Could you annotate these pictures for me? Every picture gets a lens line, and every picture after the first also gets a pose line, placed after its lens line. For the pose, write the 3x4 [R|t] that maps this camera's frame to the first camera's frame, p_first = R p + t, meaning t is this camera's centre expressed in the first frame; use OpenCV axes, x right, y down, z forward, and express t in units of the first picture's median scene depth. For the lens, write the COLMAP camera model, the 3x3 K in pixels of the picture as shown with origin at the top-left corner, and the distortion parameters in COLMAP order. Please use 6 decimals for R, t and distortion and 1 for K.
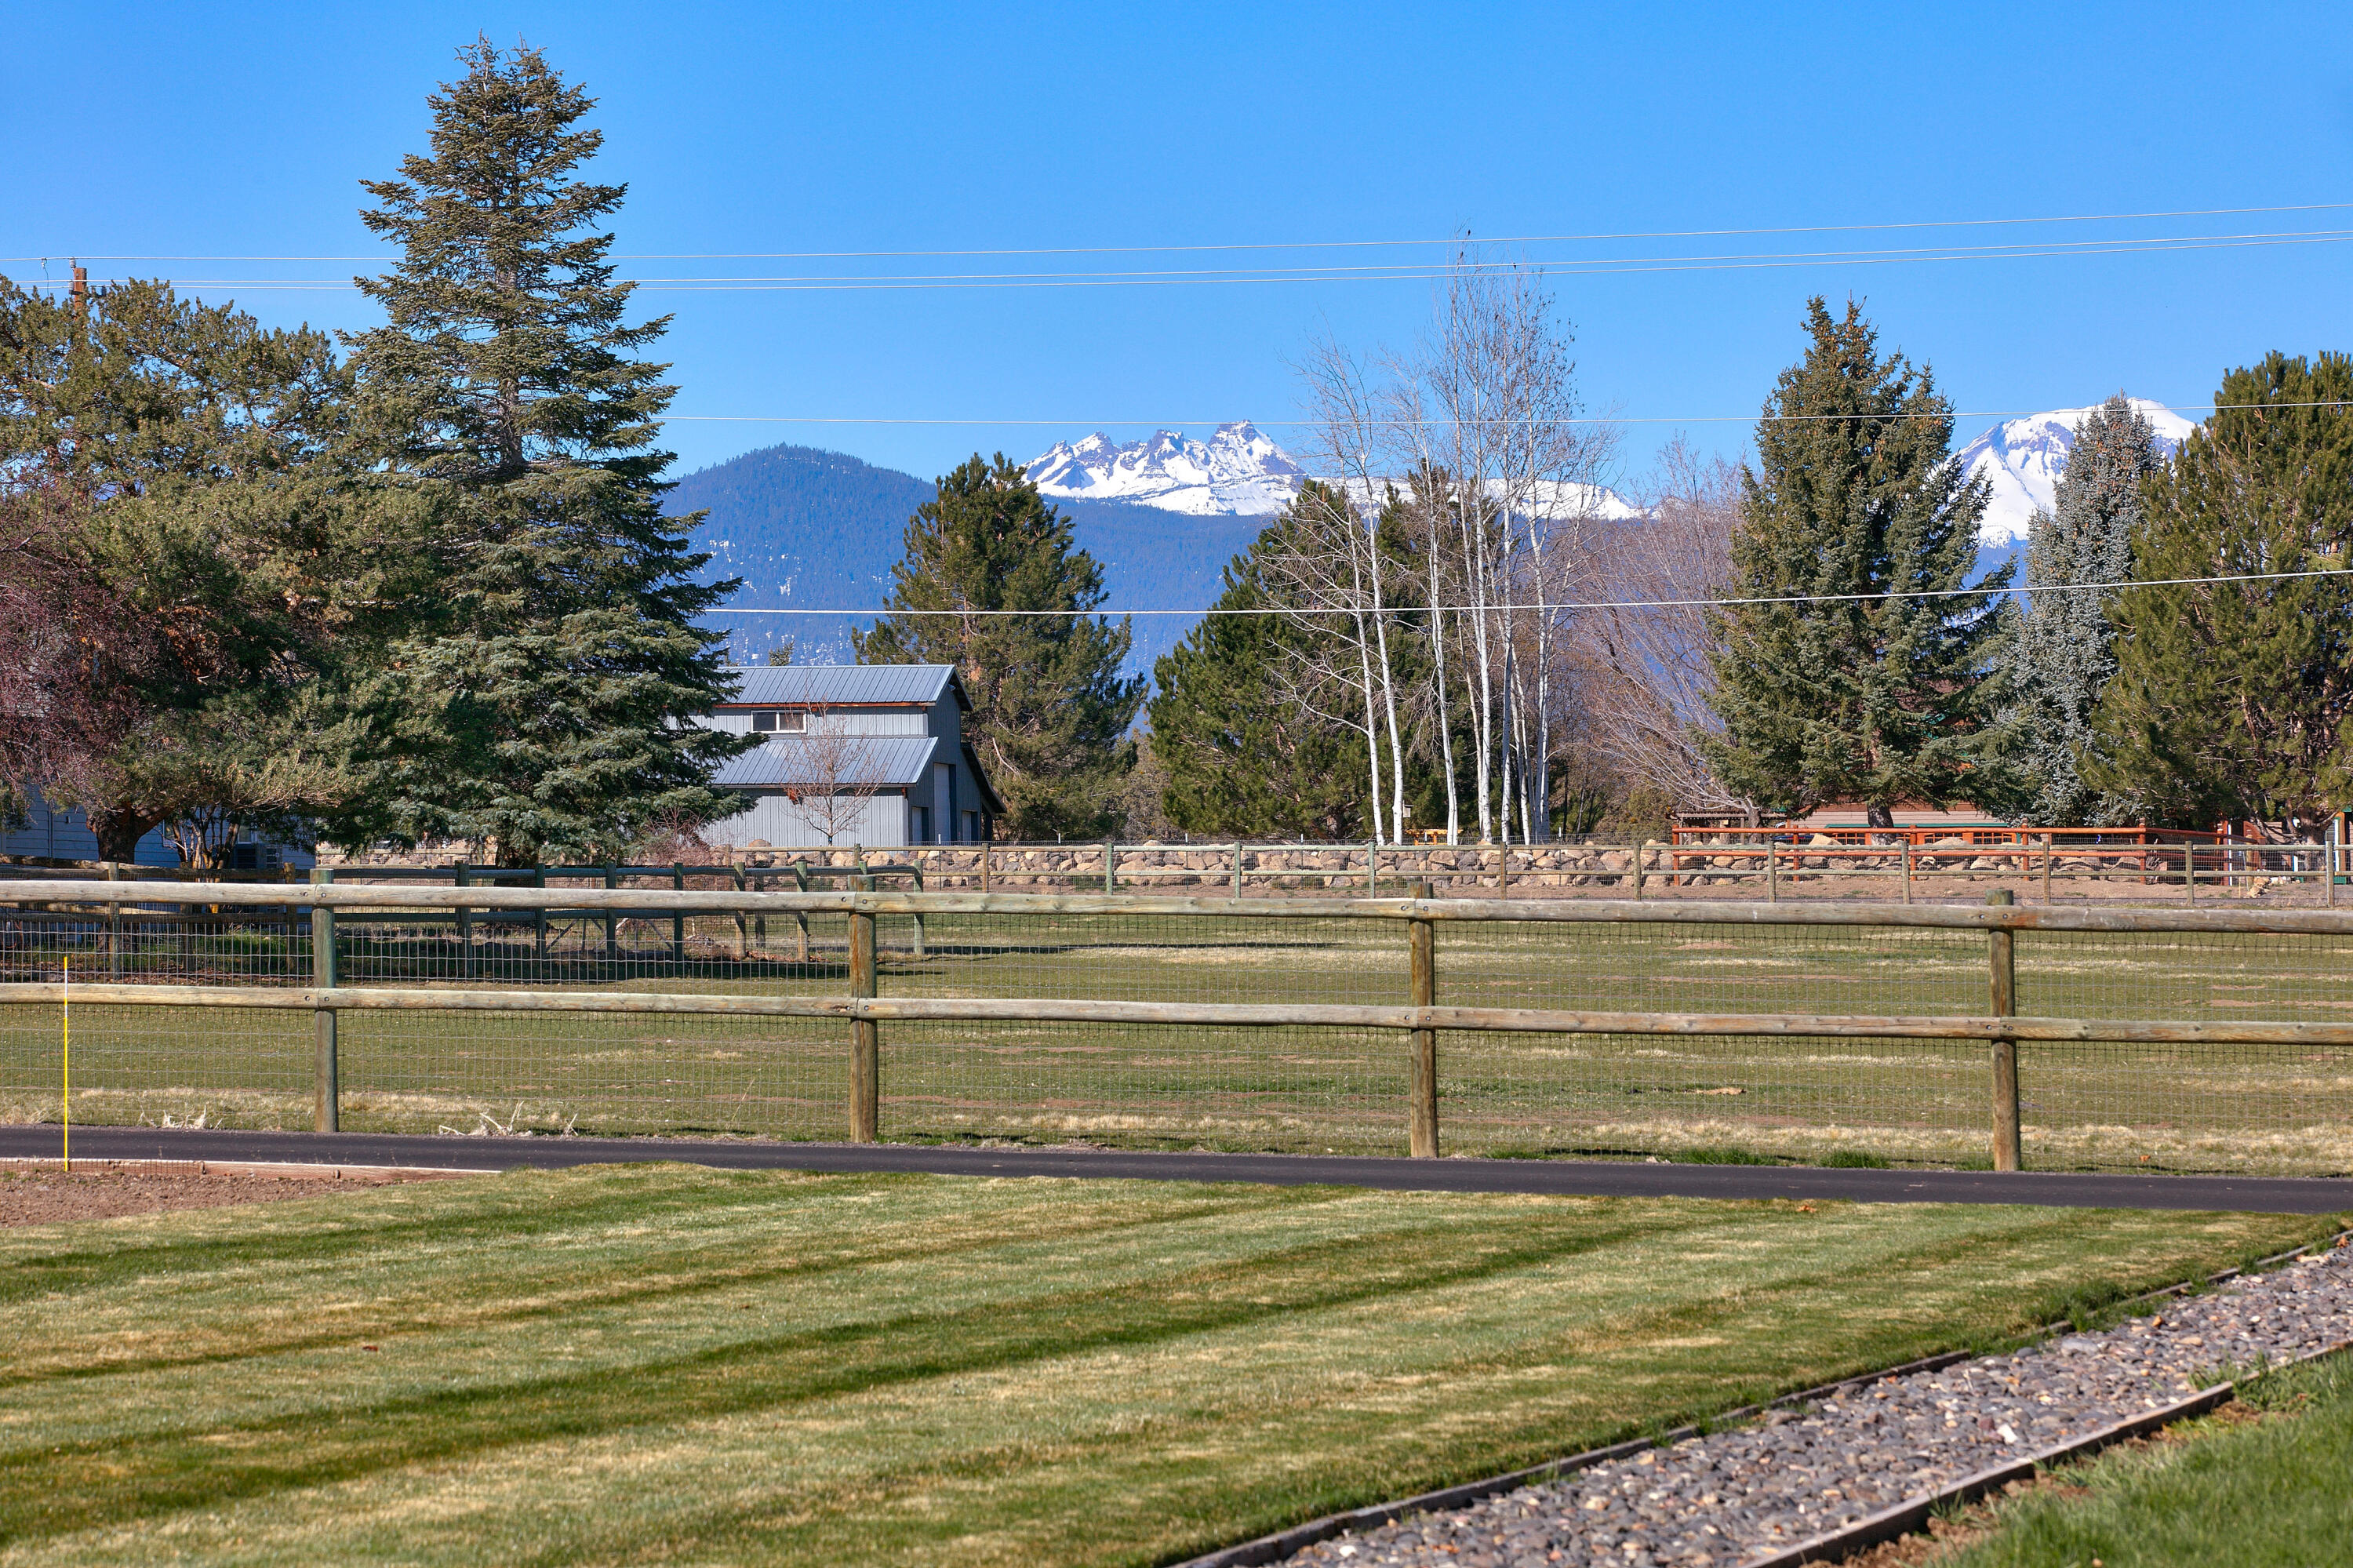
lens RADIAL K [[8976.5, 0, 1176.0], [0, 8976.5, 782.8], [0, 0, 1]] dist [0.568671, 0.000000]
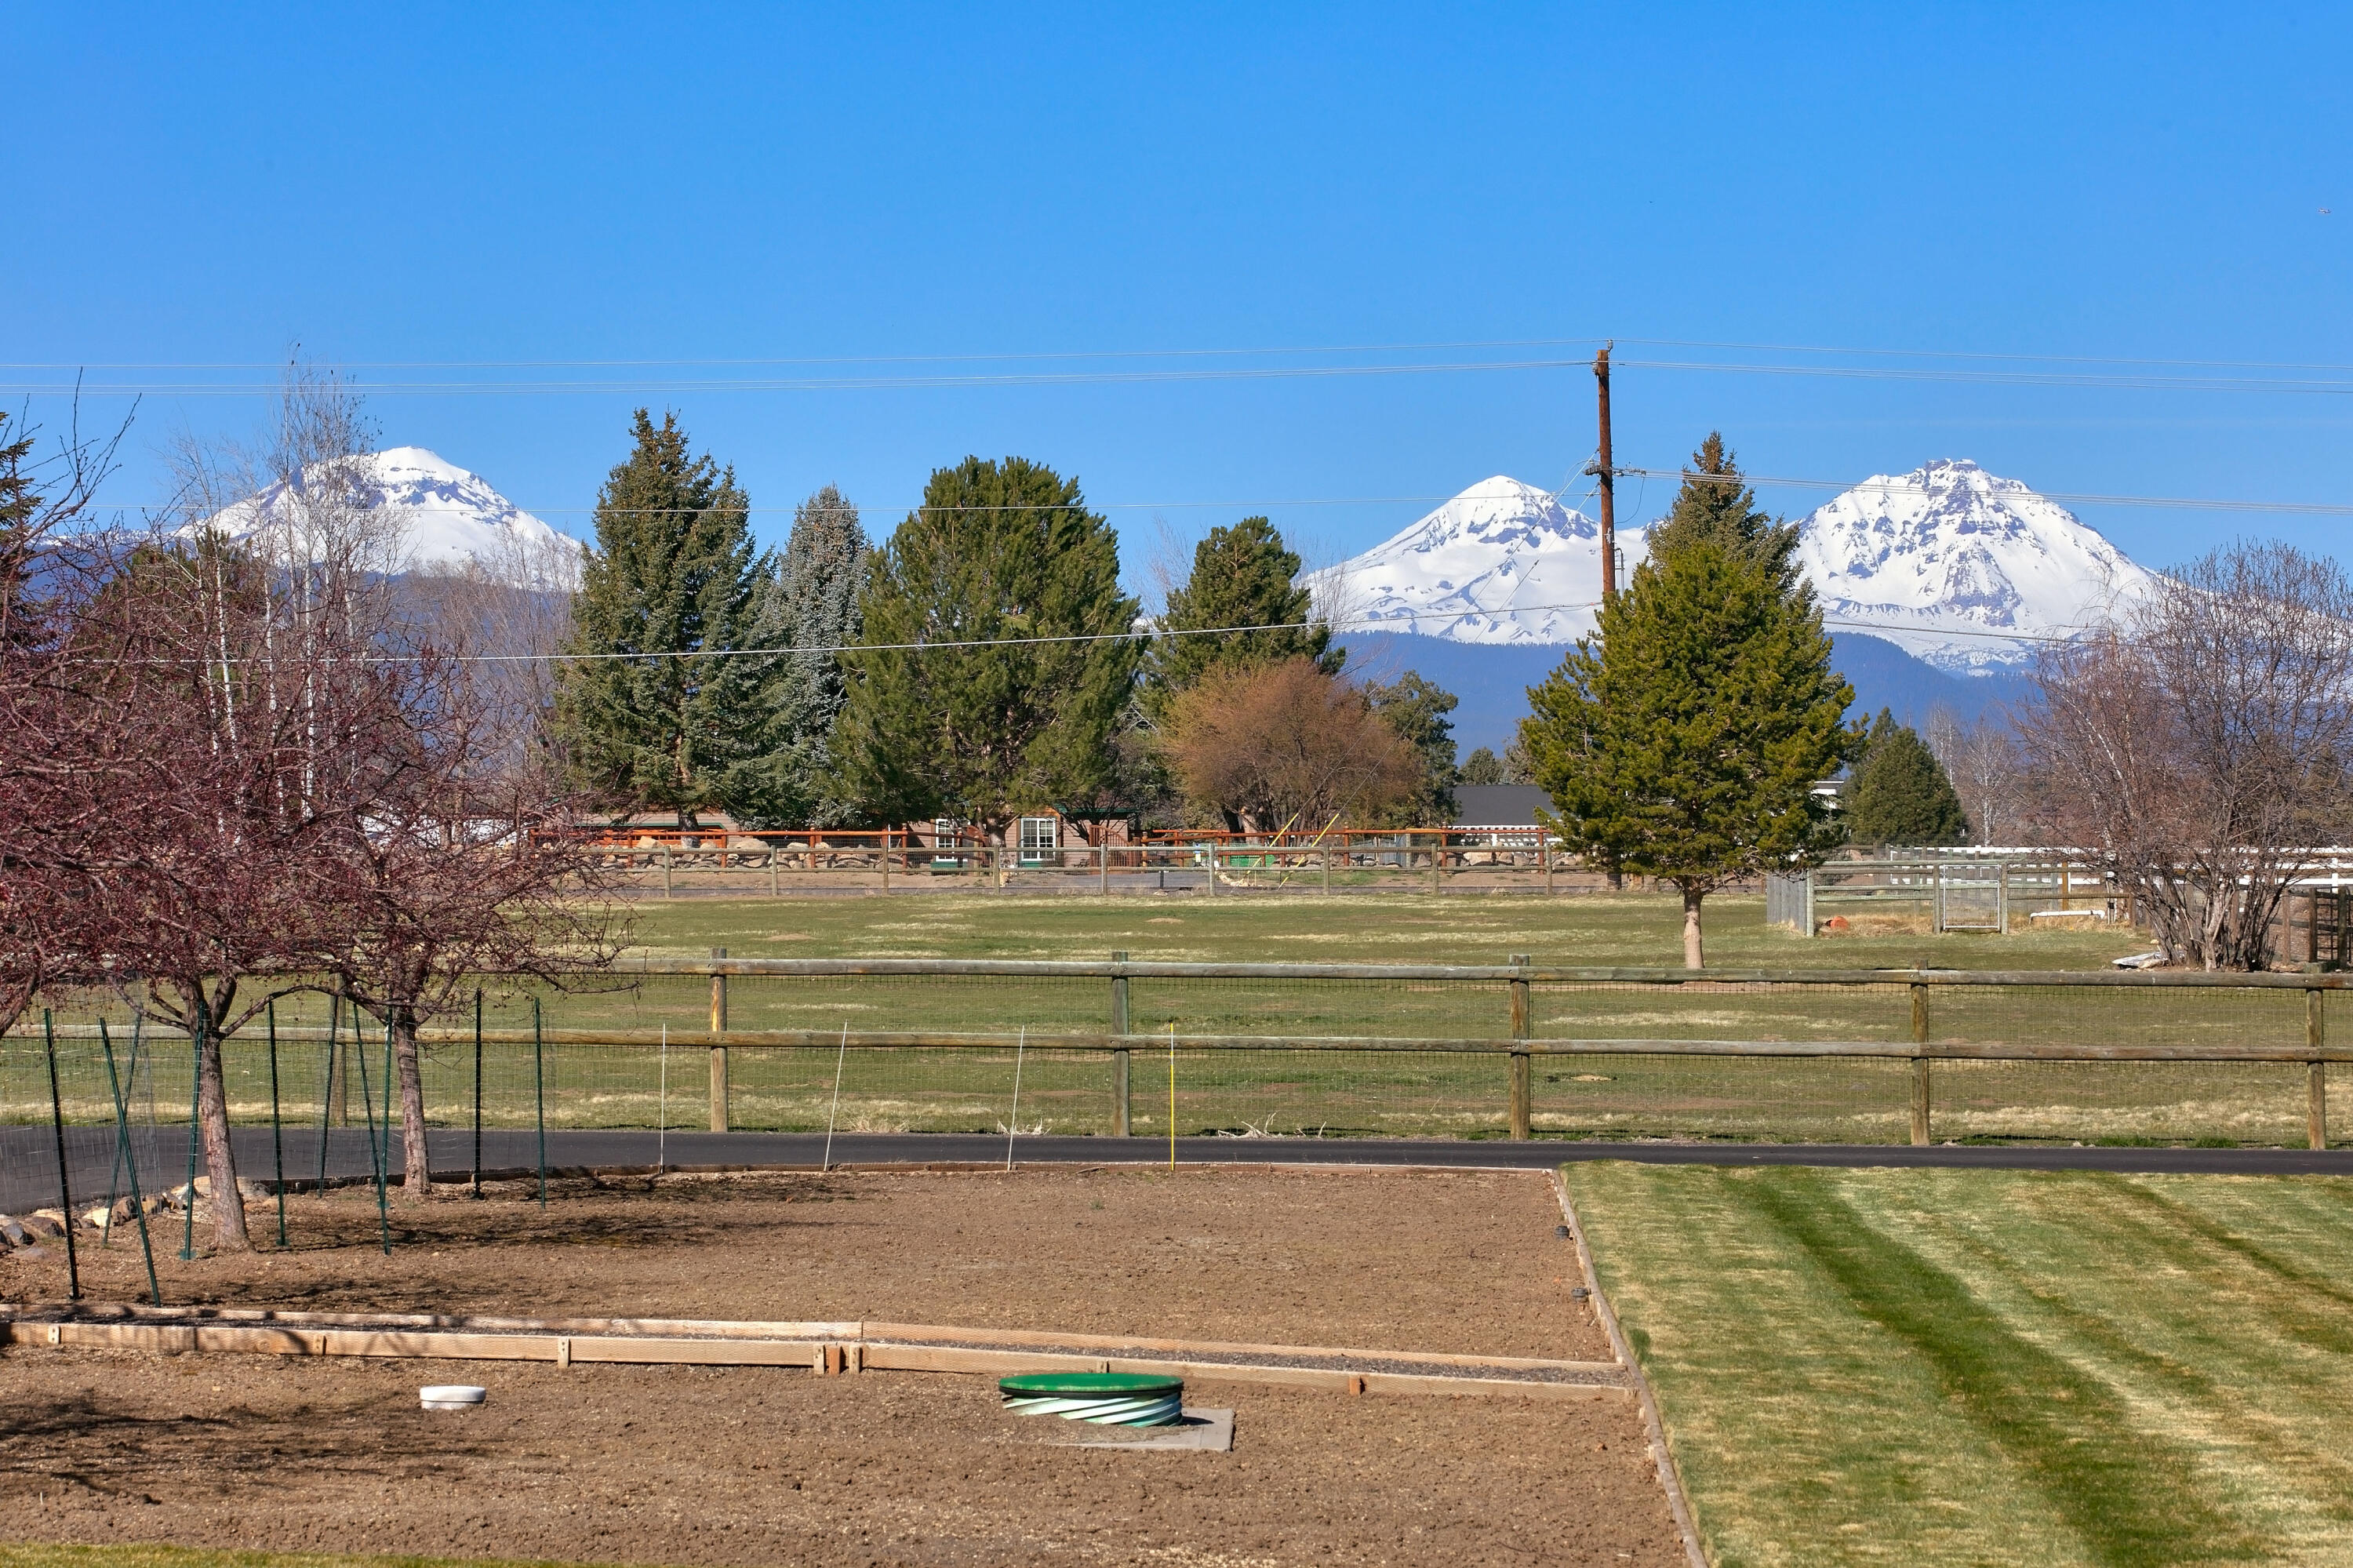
lens RADIAL K [[8014.7, 0, 1175.9], [0, 8014.7, 786.6], [0, 0, 1]] dist [0.442669, 0.000000]
pose [[0.950646, -0.003479, 0.310259, -0.205908], [0.000358, 0.999949, 0.010118, -0.012549], [-0.310279, -0.009507, 0.950598, -0.088334]]
